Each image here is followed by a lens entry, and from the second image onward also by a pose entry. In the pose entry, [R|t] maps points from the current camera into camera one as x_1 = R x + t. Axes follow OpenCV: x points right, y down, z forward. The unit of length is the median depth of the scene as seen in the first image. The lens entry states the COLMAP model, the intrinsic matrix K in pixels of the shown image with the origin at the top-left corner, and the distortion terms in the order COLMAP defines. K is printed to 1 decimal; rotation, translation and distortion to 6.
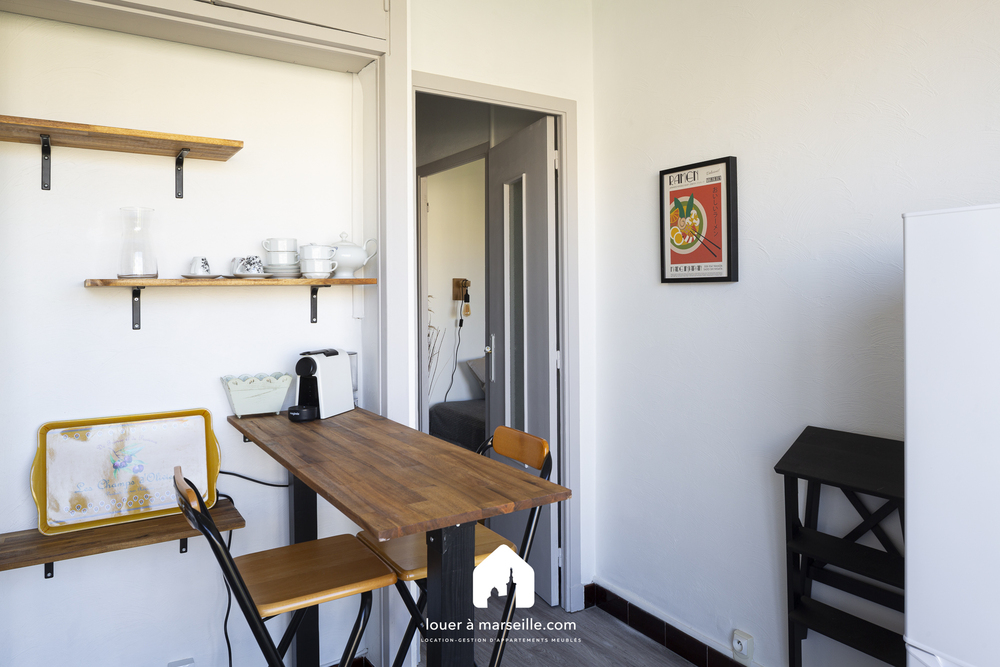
lens RADIAL K [[677.3, 0, 495.9], [0, 677.3, 304.7], [0, 0, 1]] dist [-0.005971, 0.001137]
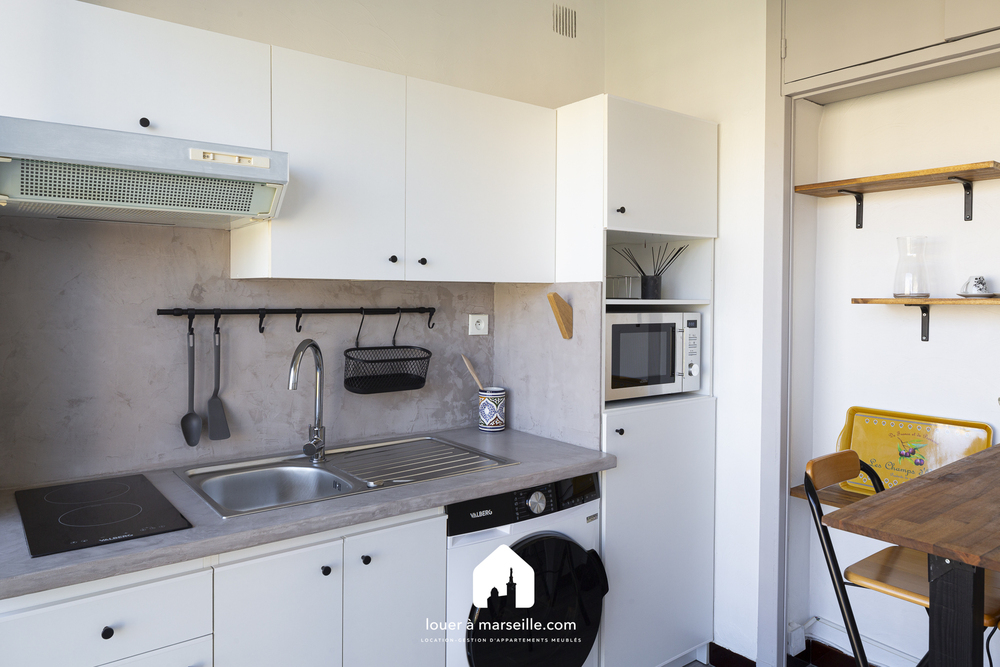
lens RADIAL K [[677.3, 0, 495.9], [0, 677.3, 304.7], [0, 0, 1]] dist [-0.005971, 0.001137]
pose [[0.090459, 0.021225, -0.995674, 0.530857], [-0.031530, 0.999333, 0.018438, -0.022511], [0.995401, 0.029726, 0.091068, 0.169484]]
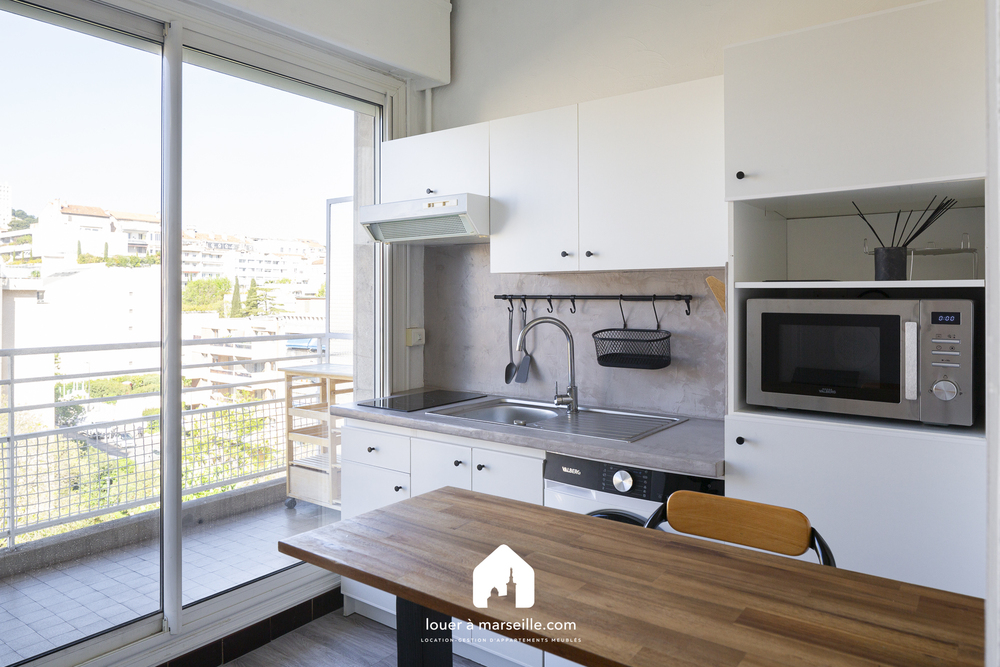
lens RADIAL K [[677.3, 0, 495.9], [0, 677.3, 304.7], [0, 0, 1]] dist [-0.005971, 0.001137]
pose [[-0.936815, 0.010659, -0.349662, 0.092110], [-0.002175, 0.999339, 0.036290, -0.018196], [0.349817, 0.034758, -0.936173, 1.191796]]
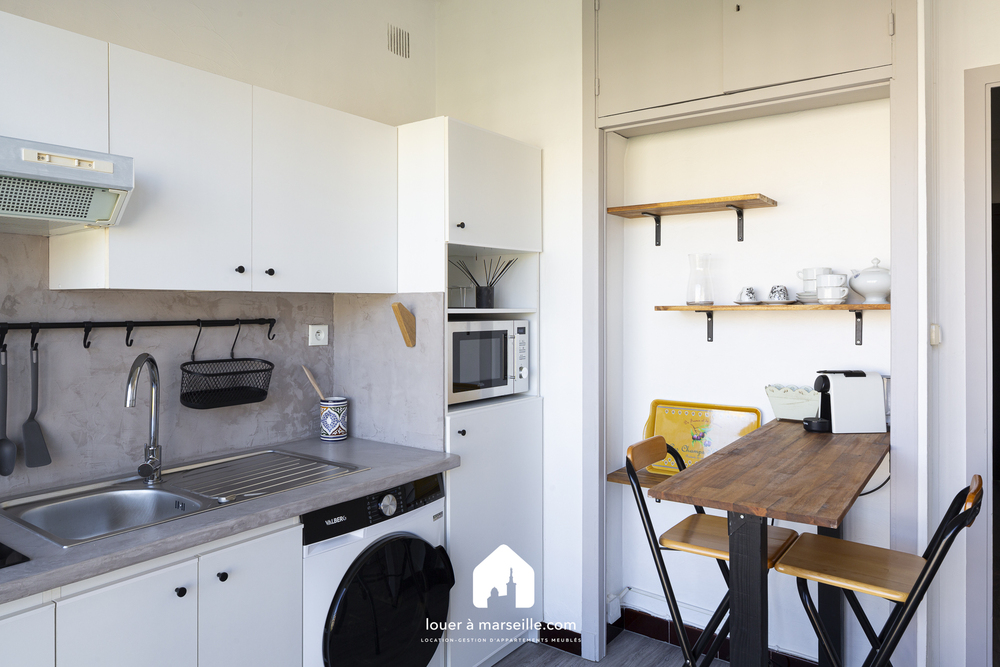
lens RADIAL K [[677.3, 0, 495.9], [0, 677.3, 304.7], [0, 0, 1]] dist [-0.005971, 0.001137]
pose [[0.365303, 0.004390, -0.930878, 0.569859], [-0.024178, 0.999696, -0.004774, -0.019919], [0.930575, 0.024250, 0.365298, 0.097968]]
